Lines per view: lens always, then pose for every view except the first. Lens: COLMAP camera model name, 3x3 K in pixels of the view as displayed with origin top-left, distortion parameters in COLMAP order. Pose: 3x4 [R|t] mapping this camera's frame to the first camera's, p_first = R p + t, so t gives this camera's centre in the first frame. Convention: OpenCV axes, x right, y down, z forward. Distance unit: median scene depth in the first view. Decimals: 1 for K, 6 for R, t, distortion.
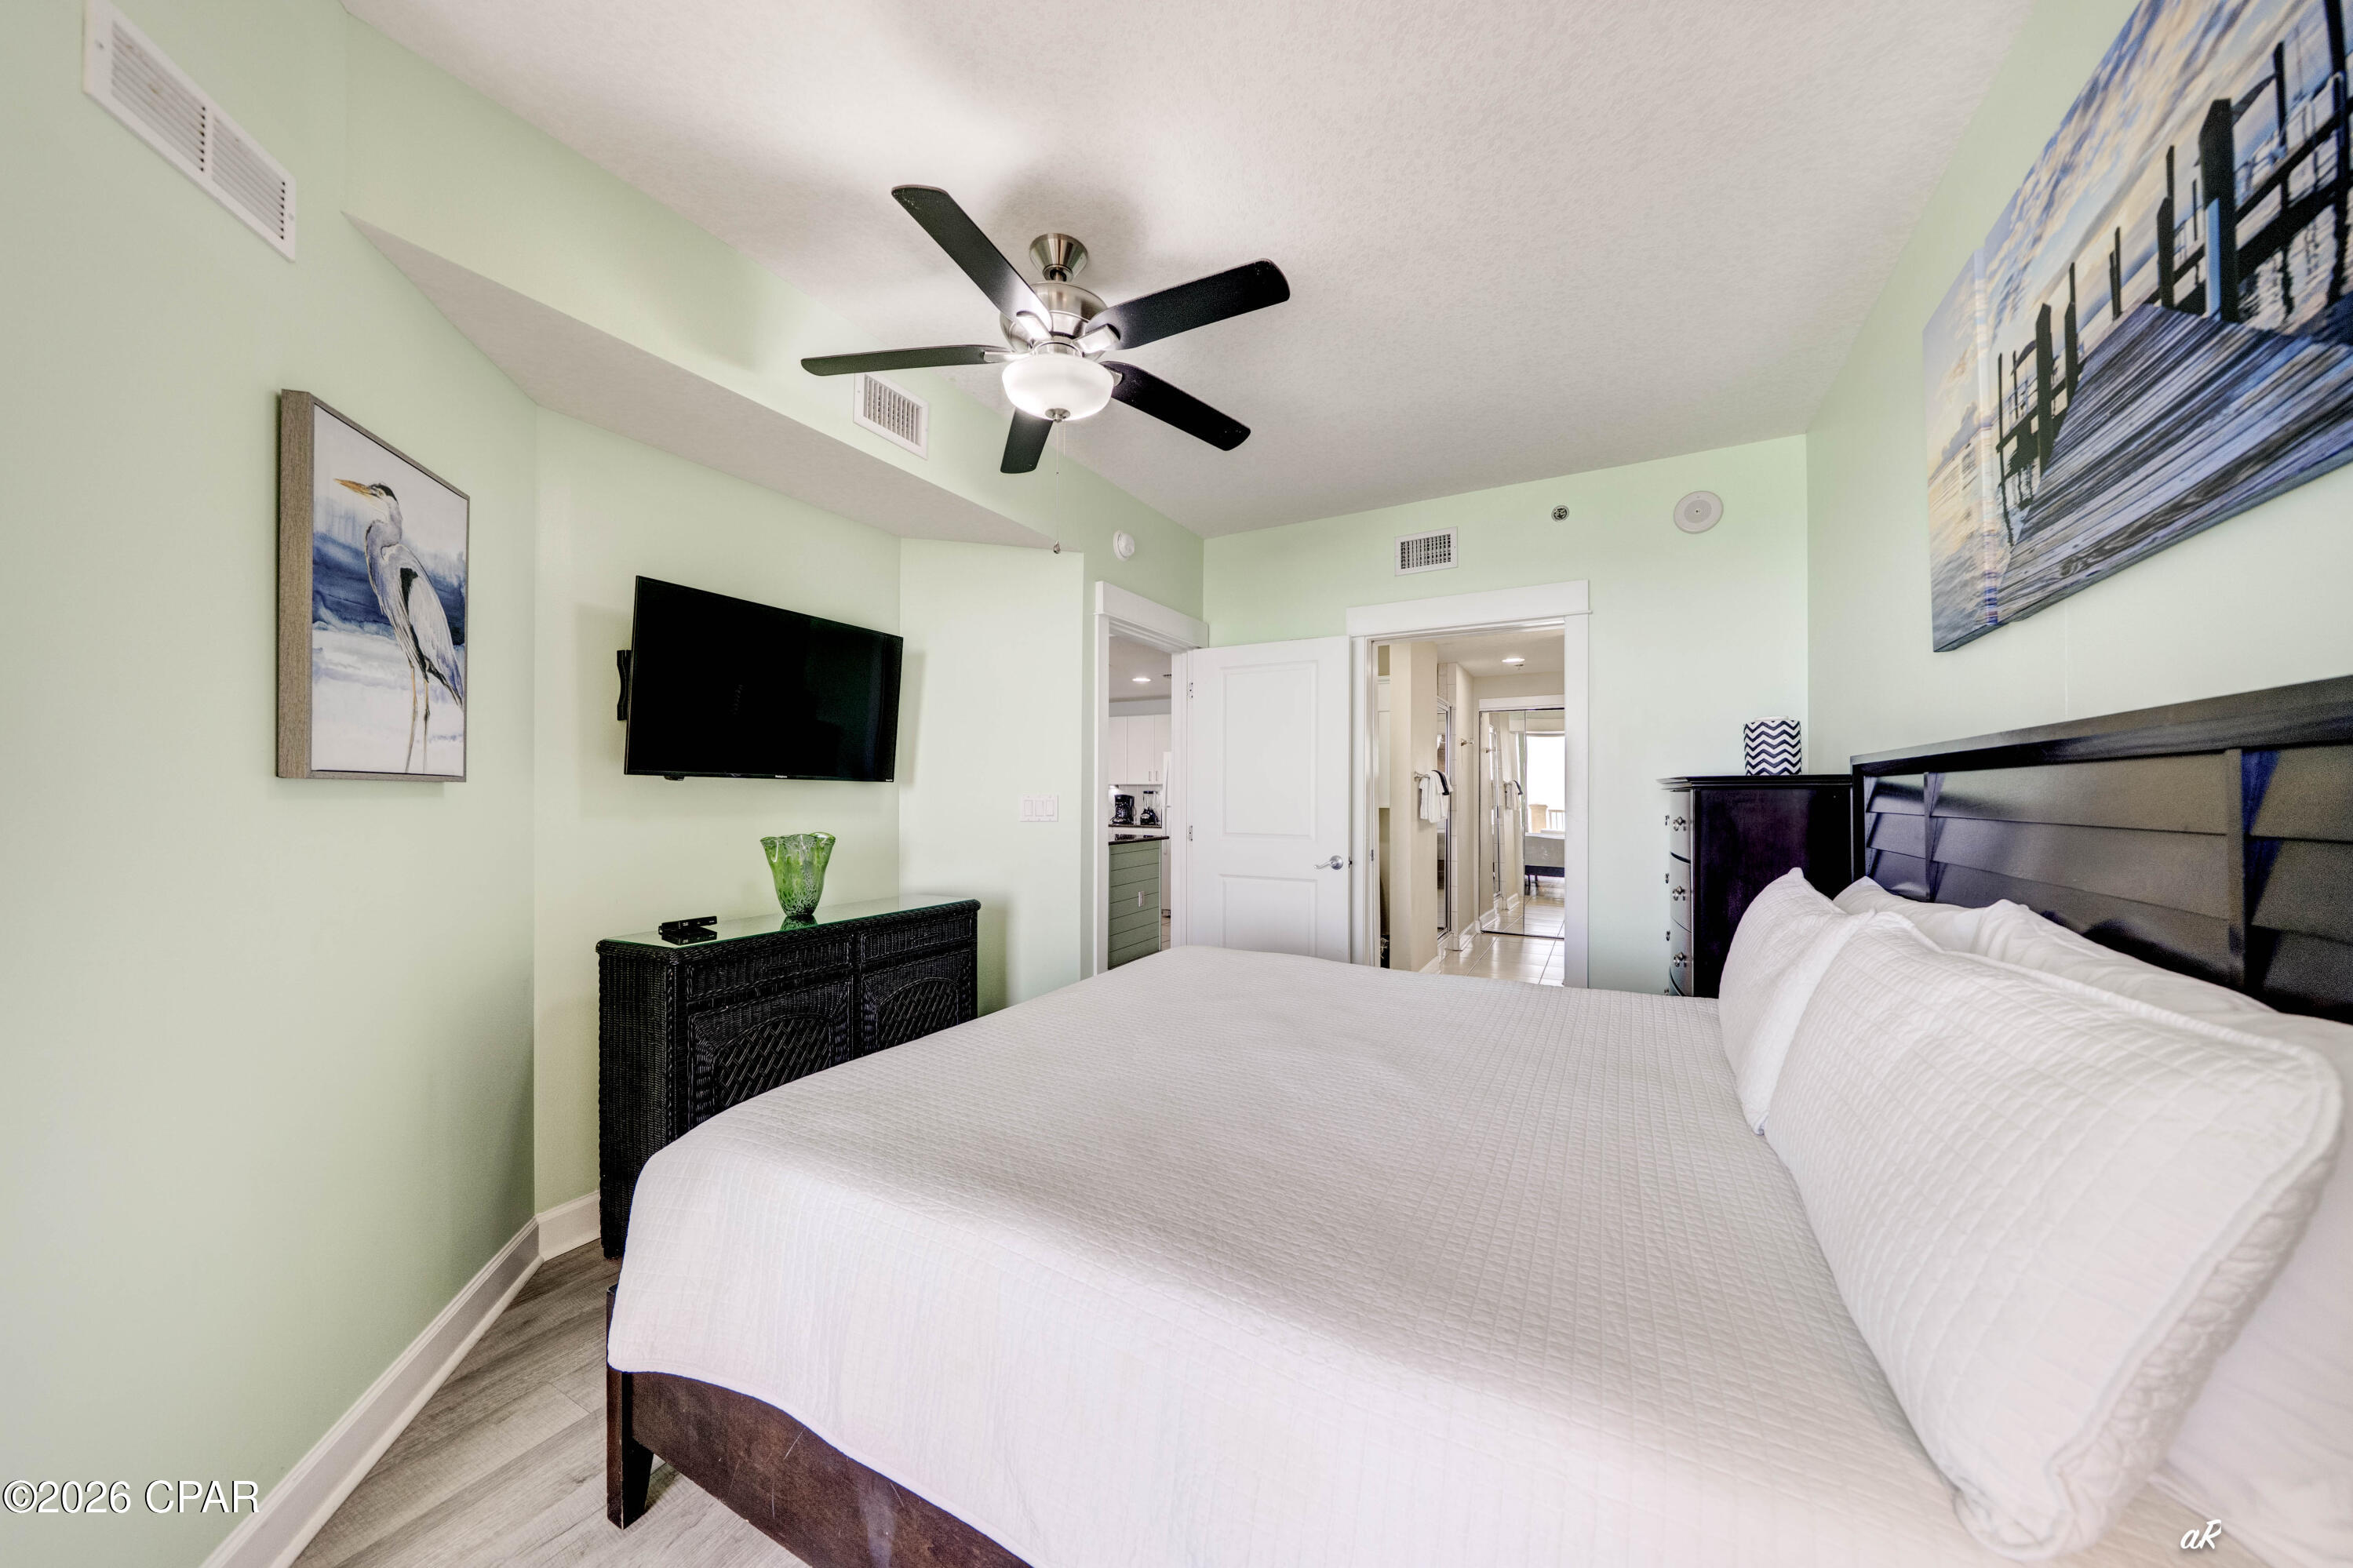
lens RADIAL K [[827.9, 0, 1176.5], [0, 827.9, 784.0], [0, 0, 1]] dist [0.001572, 0.000071]
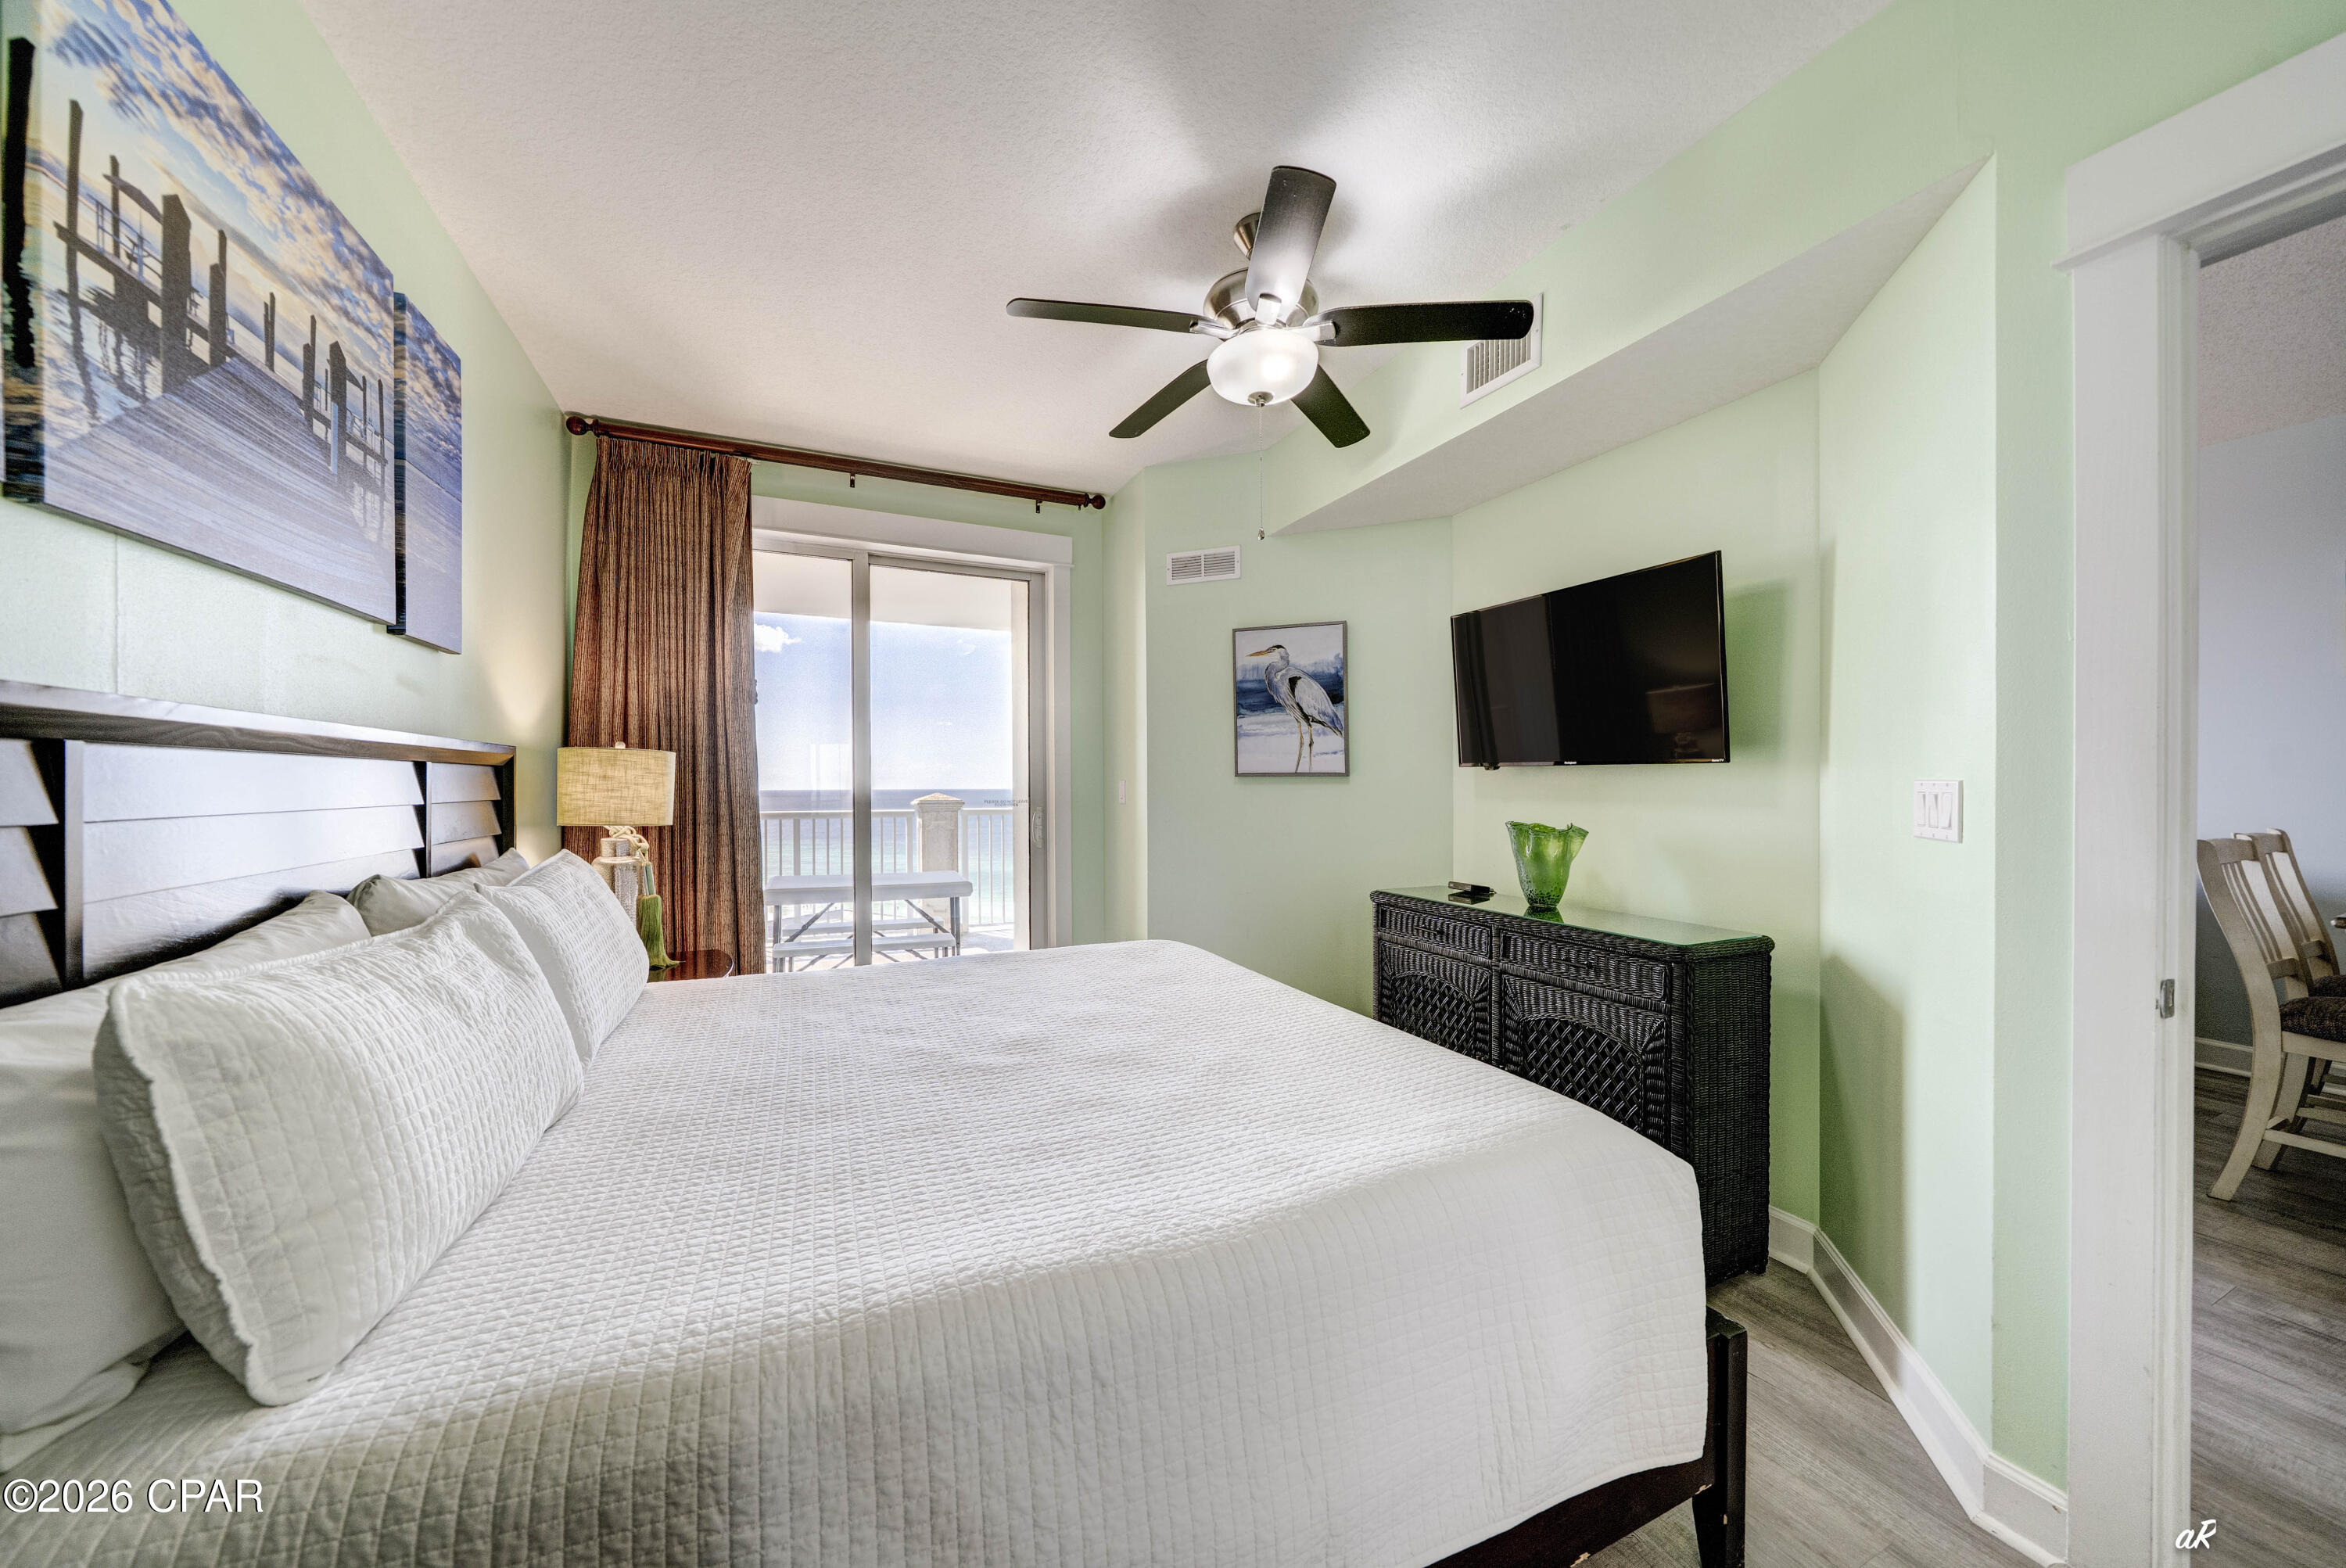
lens RADIAL K [[825.6, 0, 1173.0], [0, 825.6, 784.0], [0, 0, 1]] dist [0.001572, 0.000071]
pose [[-0.617862, 0.001984, -0.786284, 0.884284], [0.013588, 0.999874, -0.008155, 0.026652], [0.786169, -0.015723, -0.617811, 1.959246]]
